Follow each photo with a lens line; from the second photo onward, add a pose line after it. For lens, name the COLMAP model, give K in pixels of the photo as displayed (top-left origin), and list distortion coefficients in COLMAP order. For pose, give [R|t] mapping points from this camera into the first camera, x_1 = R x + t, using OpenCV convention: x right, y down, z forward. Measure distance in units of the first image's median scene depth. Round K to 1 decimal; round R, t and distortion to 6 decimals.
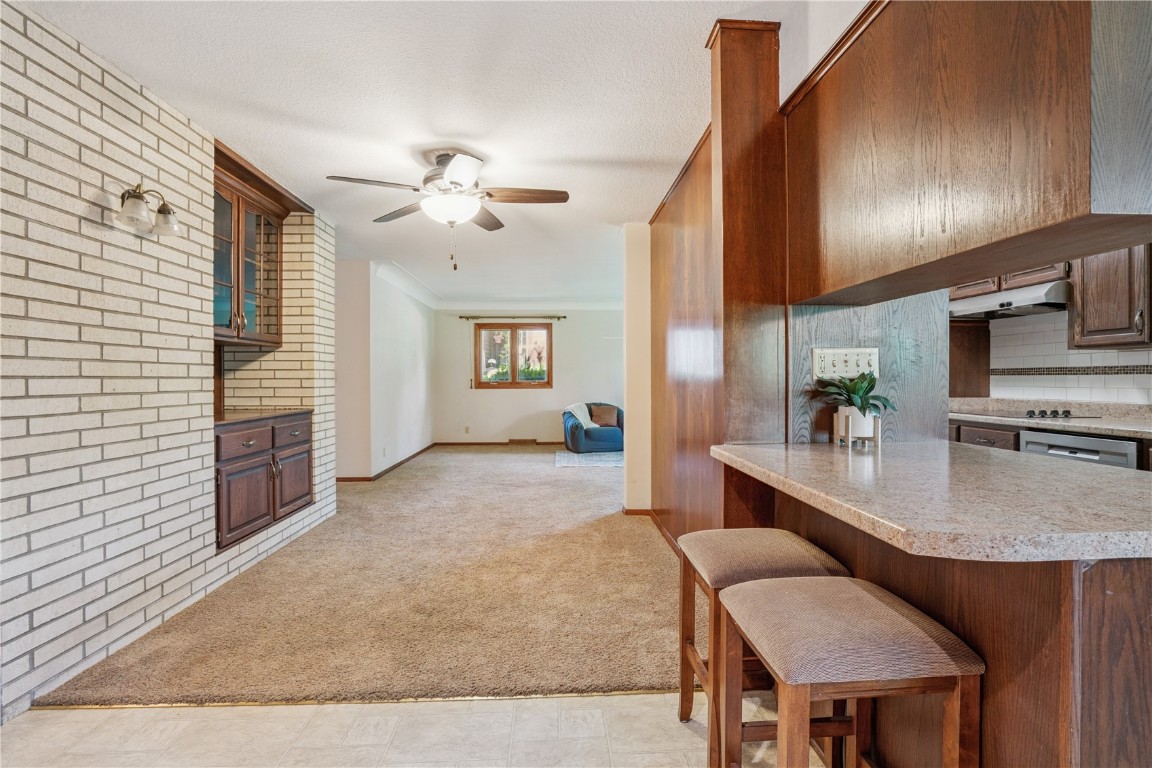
lens RADIAL K [[538.9, 0, 581.6], [0, 538.9, 380.9], [0, 0, 1]] dist [-0.031906, 0.001020]
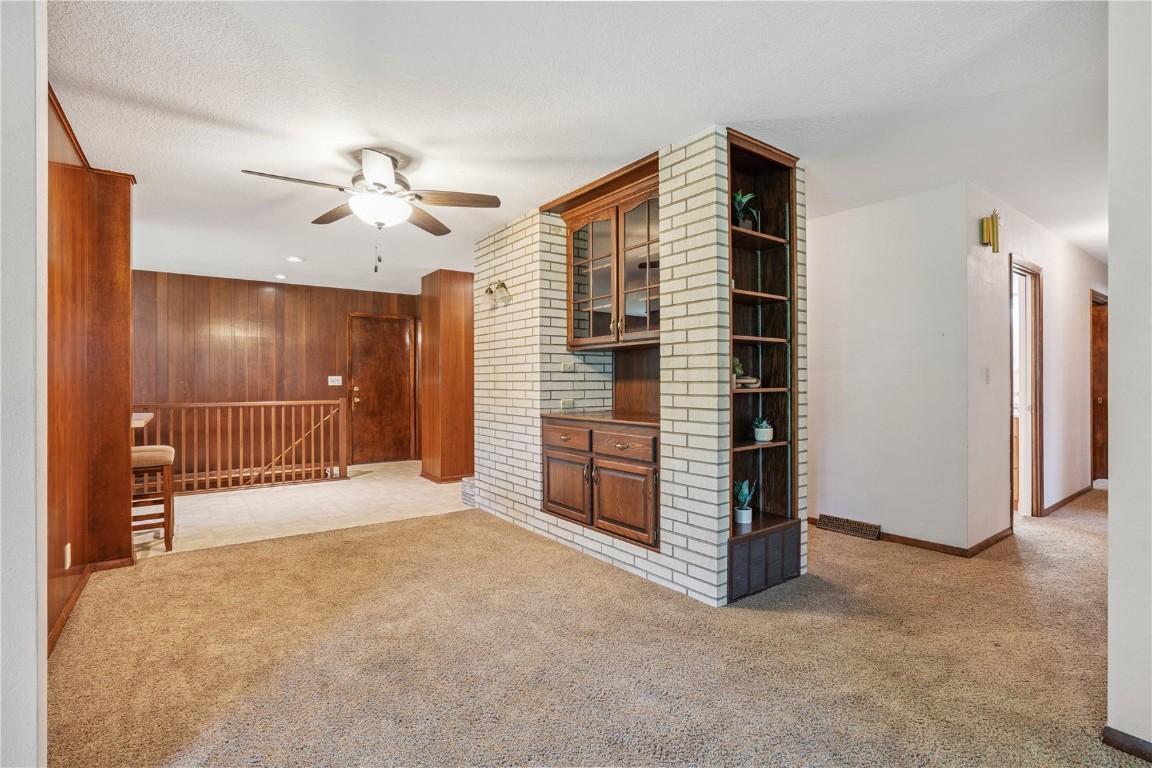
lens RADIAL K [[538.9, 0, 581.6], [0, 538.9, 380.9], [0, 0, 1]] dist [-0.031906, 0.001020]
pose [[-0.832573, 0.005423, -0.553889, -0.006210], [0.003422, 0.999983, 0.004646, -0.011716], [0.553905, 0.001973, -0.832578, 1.993706]]
